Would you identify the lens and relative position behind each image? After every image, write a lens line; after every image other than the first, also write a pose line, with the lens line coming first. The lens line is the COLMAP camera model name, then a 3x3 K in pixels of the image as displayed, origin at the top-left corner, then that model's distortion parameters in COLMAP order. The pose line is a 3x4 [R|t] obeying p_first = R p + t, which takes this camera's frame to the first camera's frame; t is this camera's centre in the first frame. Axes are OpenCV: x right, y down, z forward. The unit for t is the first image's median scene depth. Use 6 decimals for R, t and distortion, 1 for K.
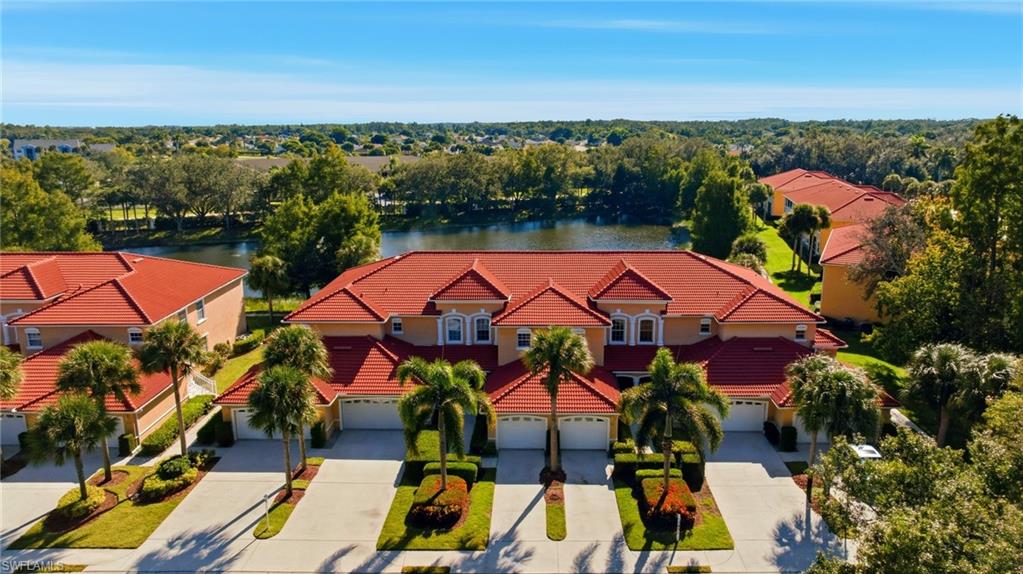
lens RADIAL K [[680.9, 0, 511.5], [0, 680.9, 287.0], [0, 0, 1]] dist [-0.044113, 0.056425]
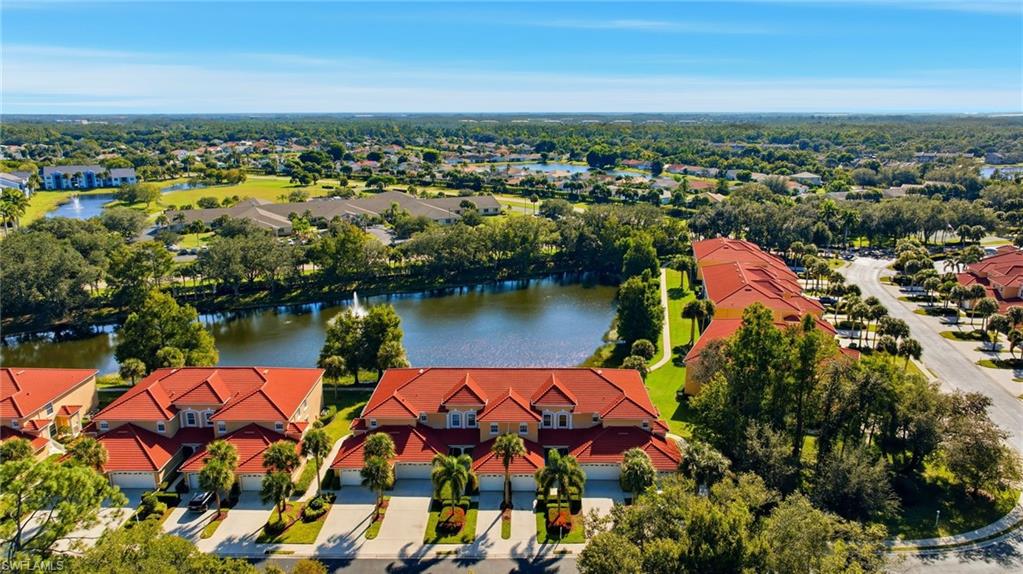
lens RADIAL K [[716.5, 0, 511.5], [0, 716.5, 287.0], [0, 0, 1]] dist [-0.018863, 0.006359]
pose [[0.999915, -0.001411, 0.012957, 0.048417], [0.000869, 0.999127, 0.041779, -0.459375], [-0.013004, -0.041764, 0.999043, -1.092887]]
